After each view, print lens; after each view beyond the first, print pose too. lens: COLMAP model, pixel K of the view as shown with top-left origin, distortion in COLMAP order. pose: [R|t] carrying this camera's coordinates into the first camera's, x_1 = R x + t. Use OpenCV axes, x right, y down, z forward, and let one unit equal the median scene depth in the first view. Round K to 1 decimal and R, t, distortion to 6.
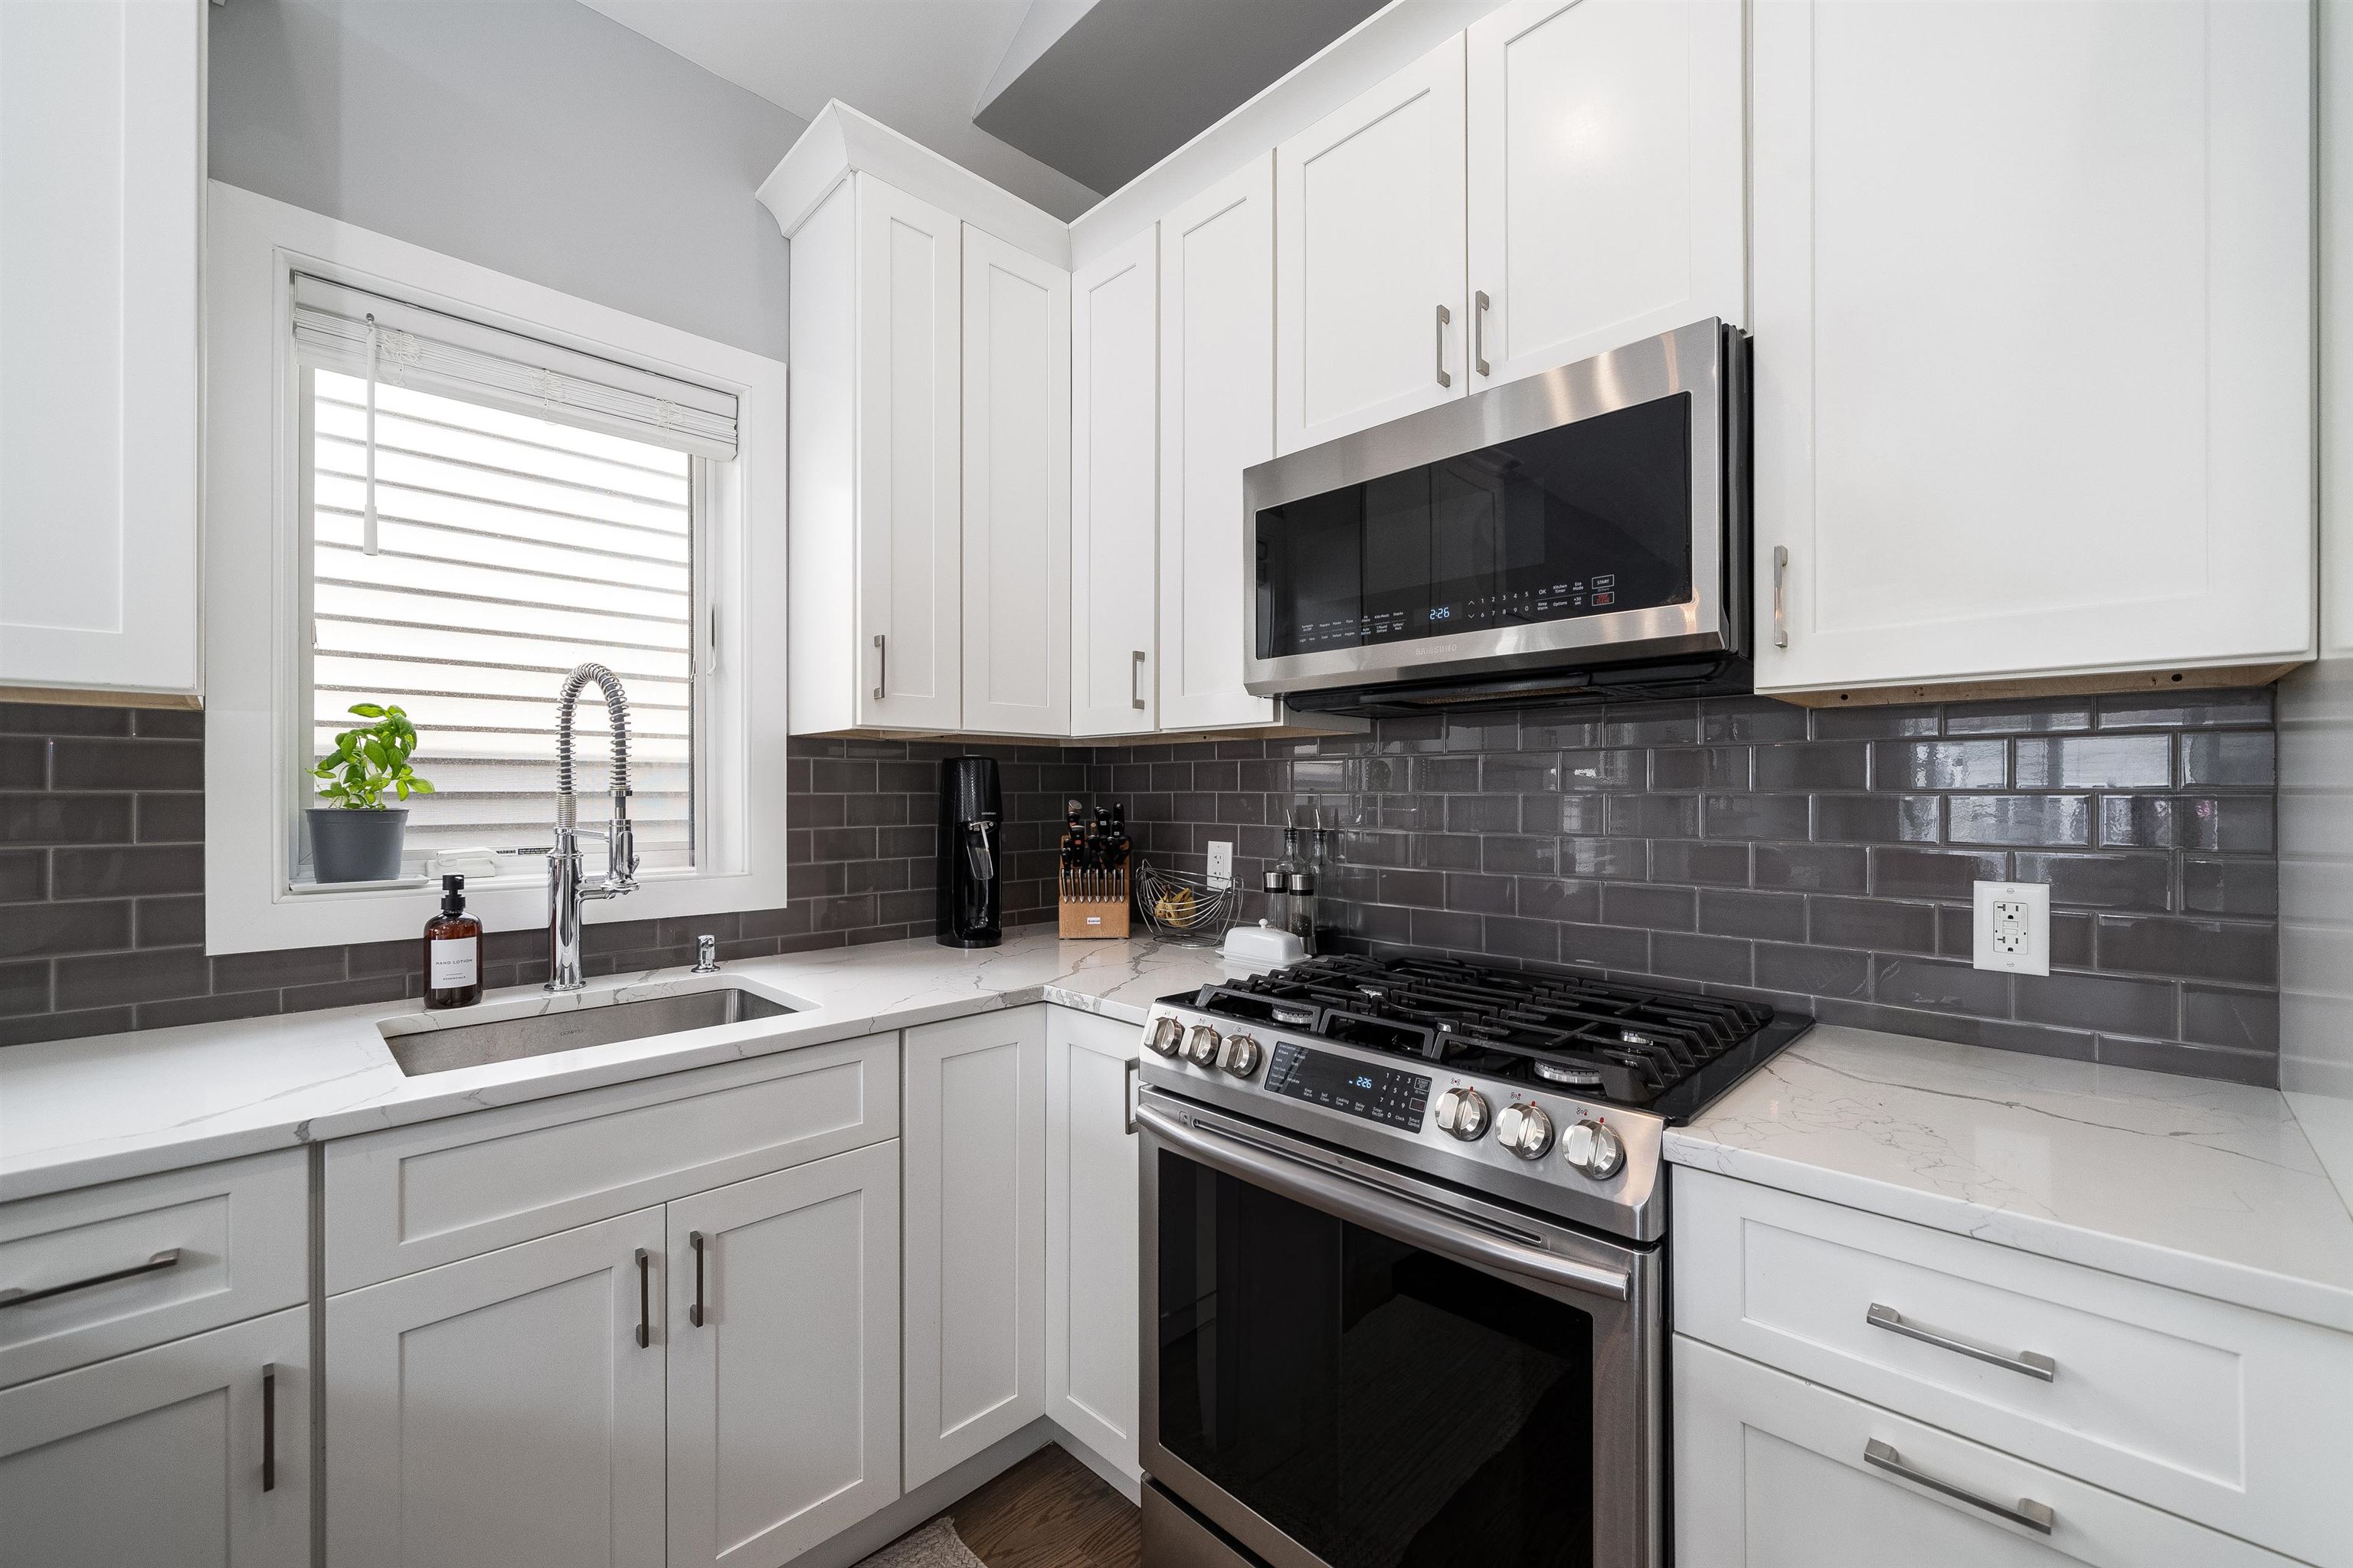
lens RADIAL K [[952.1, 0, 1137.5], [0, 952.1, 799.1], [0, 0, 1]] dist [0.003789, -0.000015]
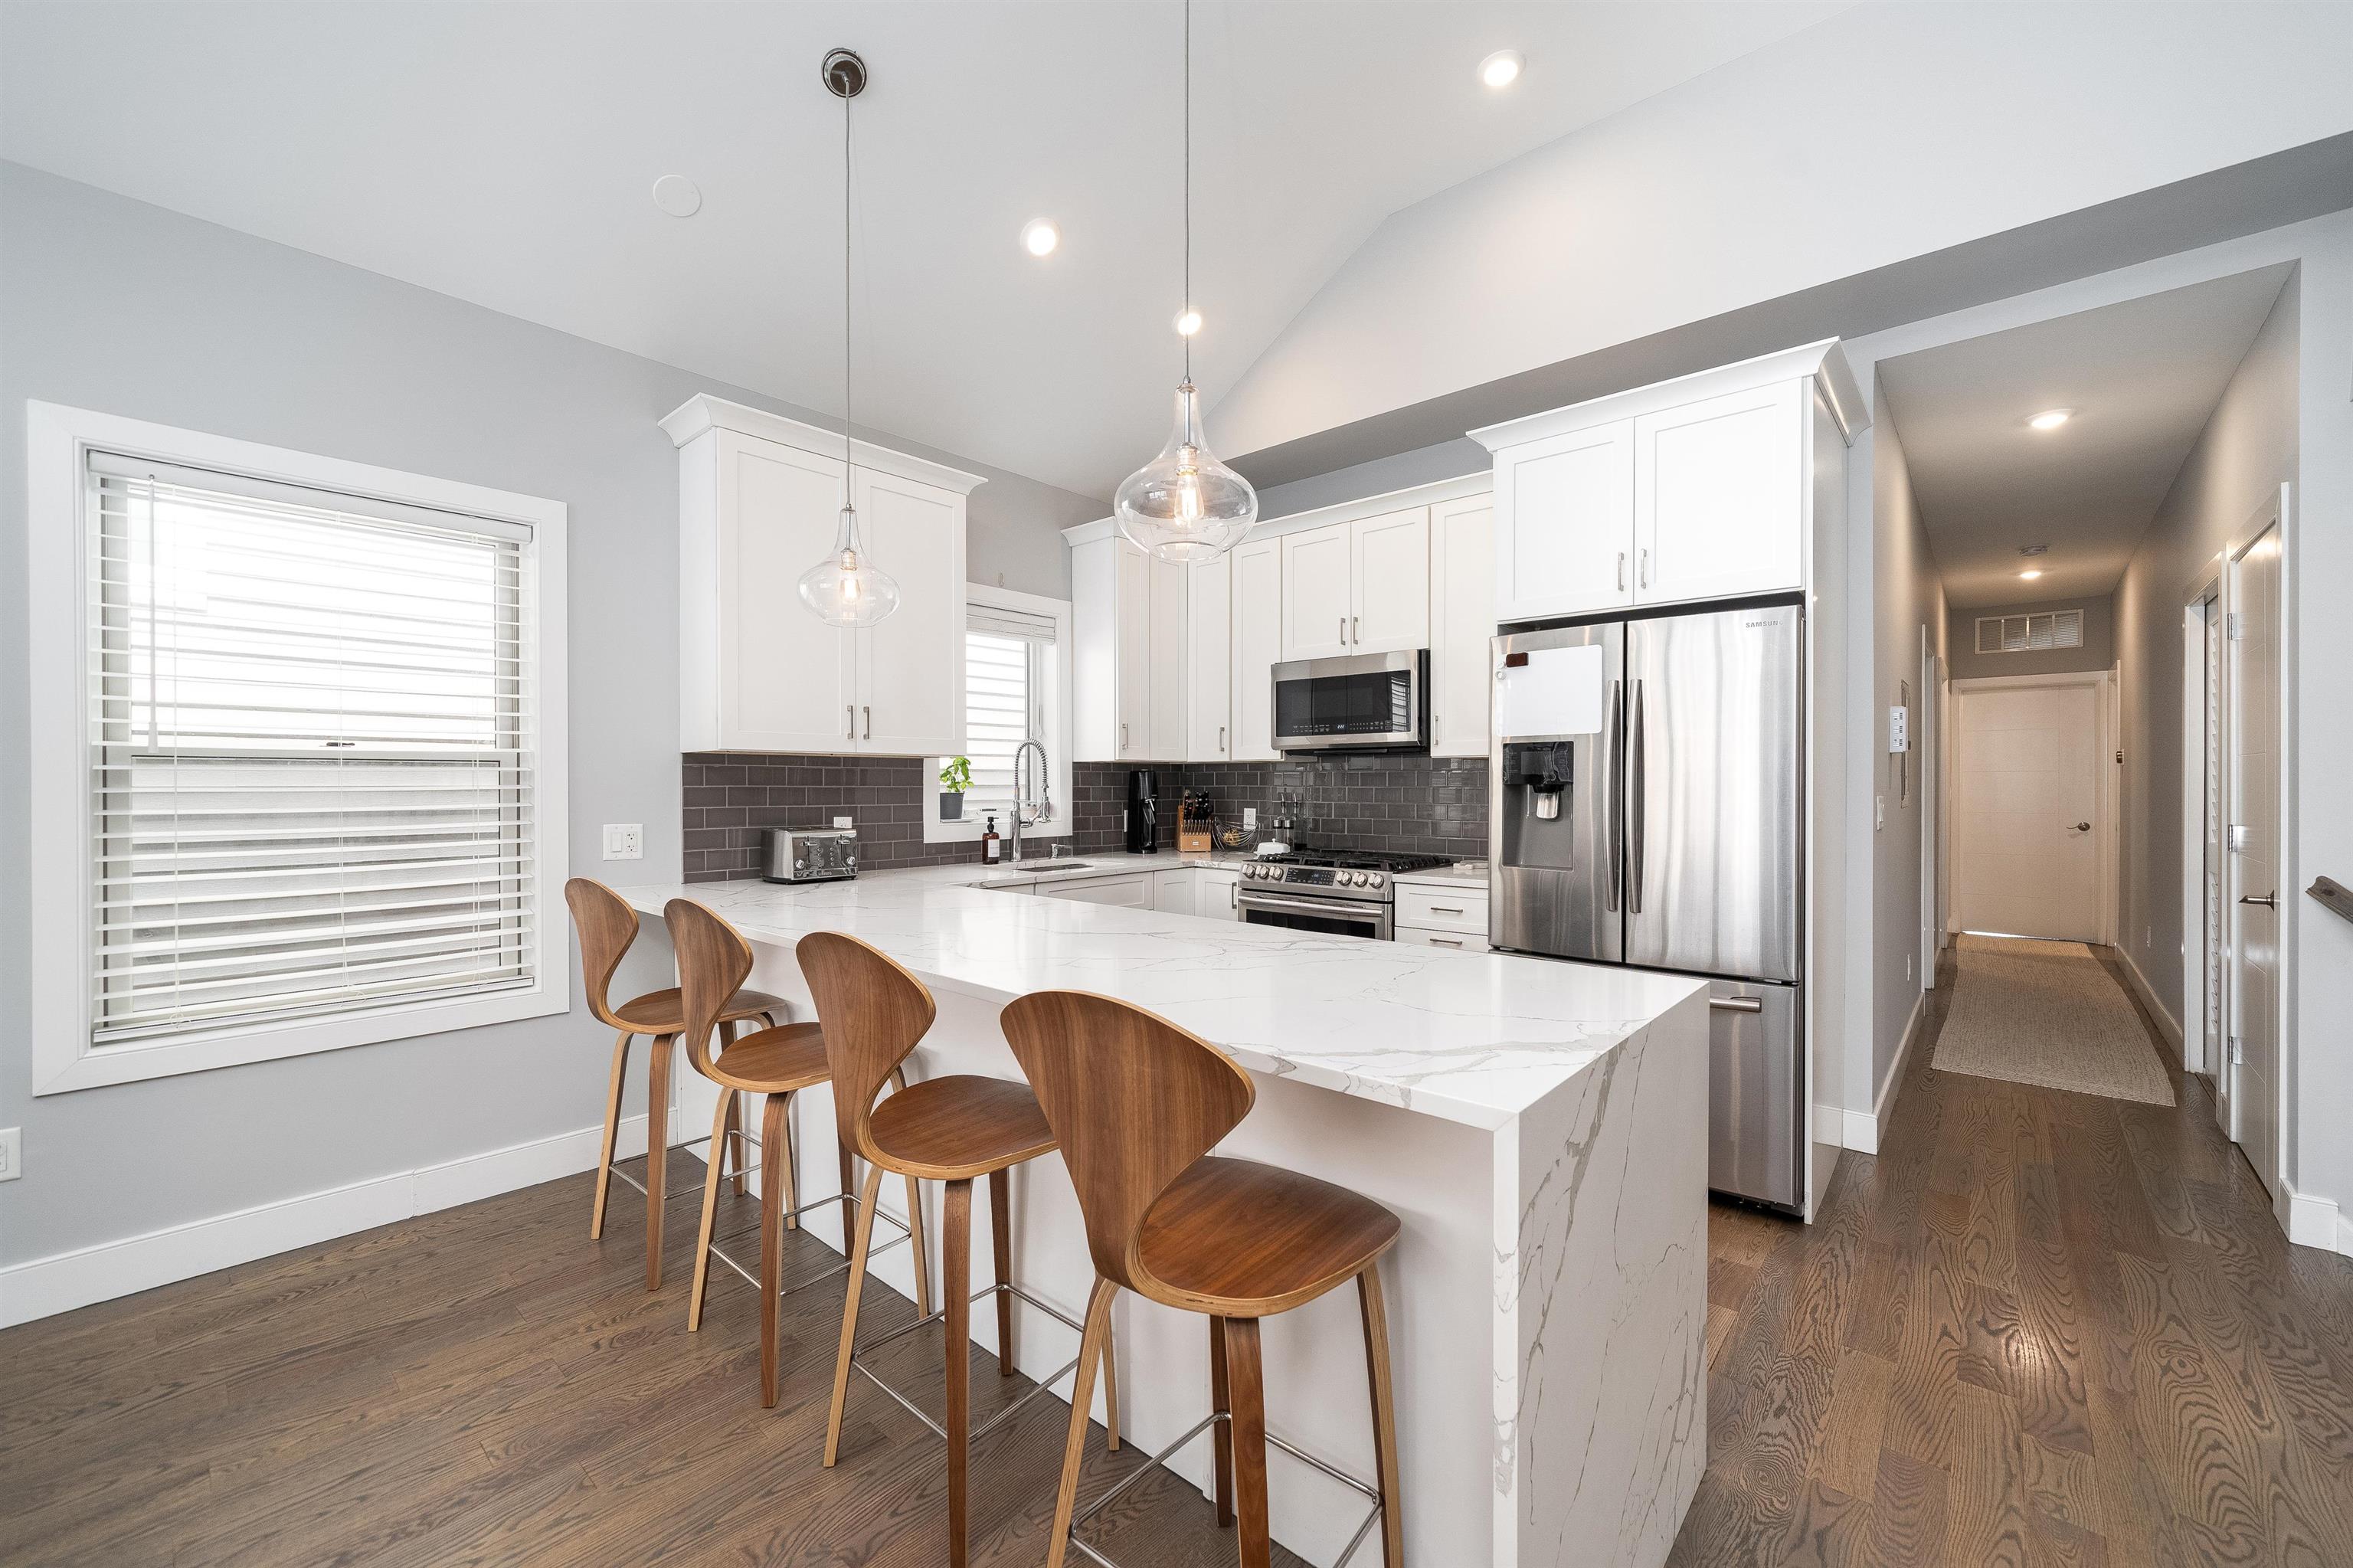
lens RADIAL K [[952.1, 0, 1160.9], [0, 952.1, 789.3], [0, 0, 1]] dist [0.003789, -0.000015]
pose [[0.996505, -0.001382, 0.083527, -0.368887], [0.001269, 0.999998, 0.001396, -0.003185], [-0.083529, -0.001285, 0.996505, -1.439278]]
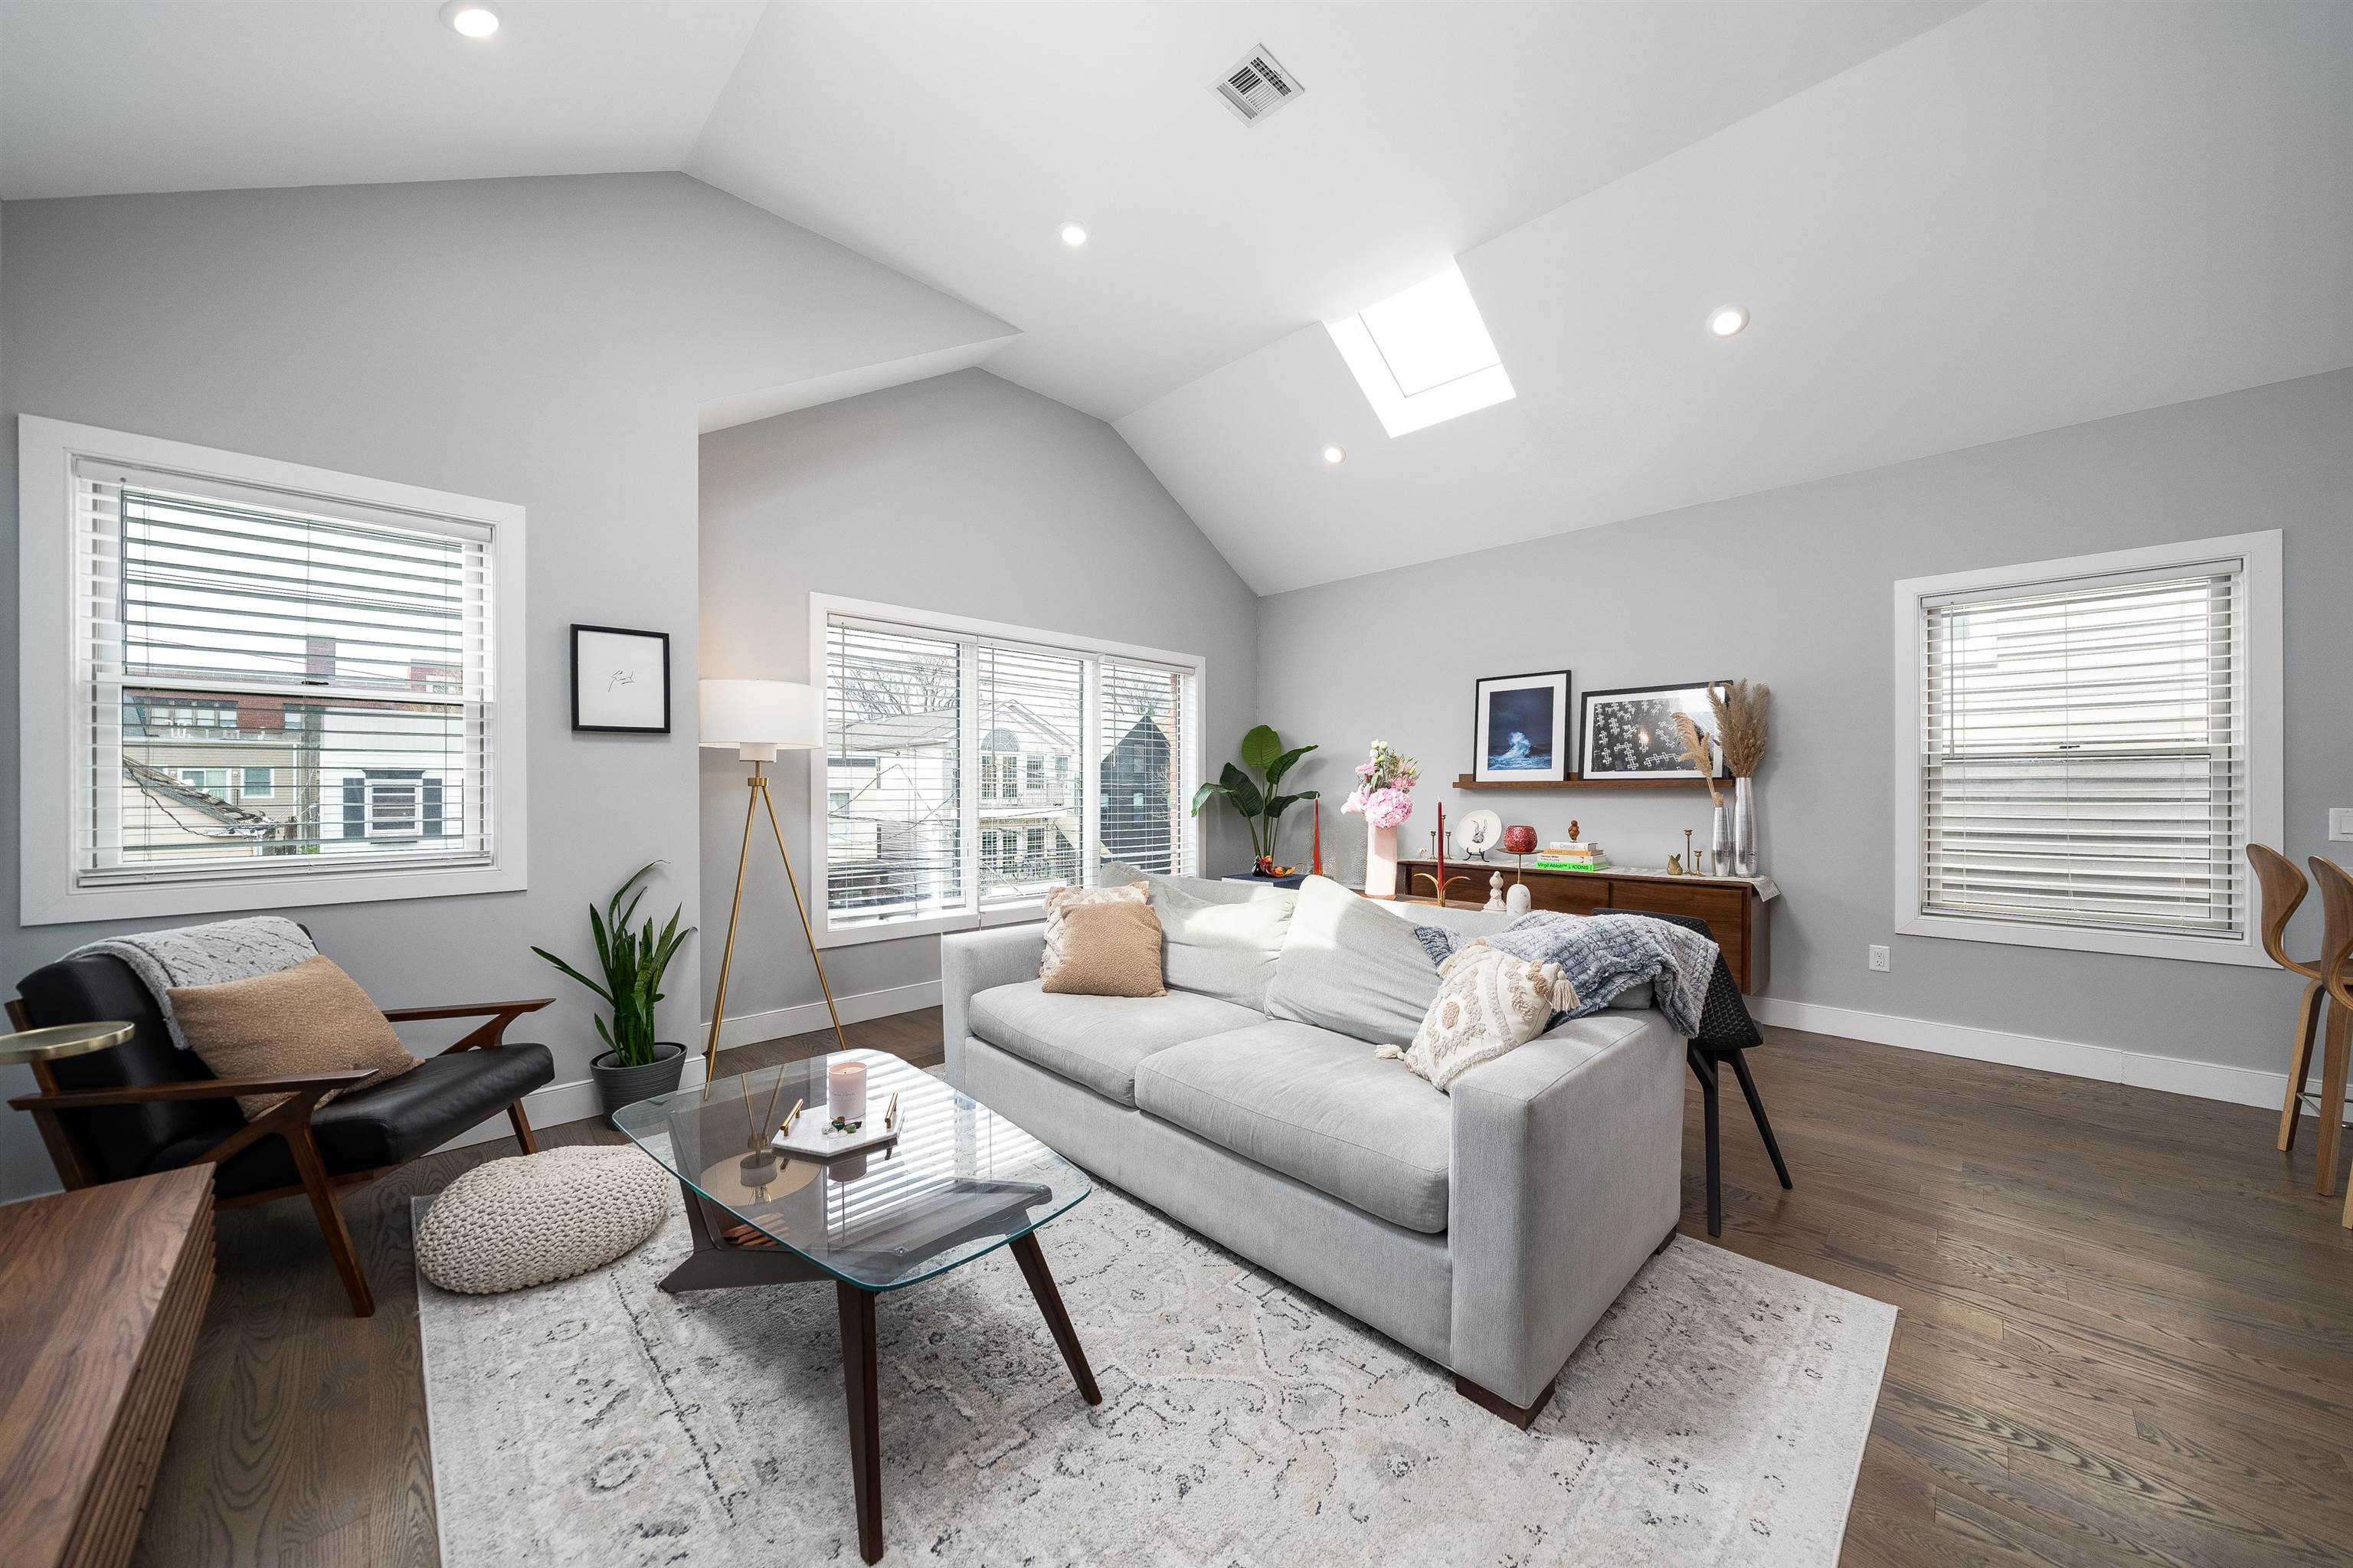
lens RADIAL K [[811.3, 0, 1183.4], [0, 811.3, 787.7], [0, 0, 1]] dist [-0.006703, 0.000013]
pose [[0.036798, 0.000130, -0.999323, 0.236628], [-0.004478, 0.999990, -0.000034, 0.029563], [0.999313, 0.004476, 0.036799, -1.945944]]
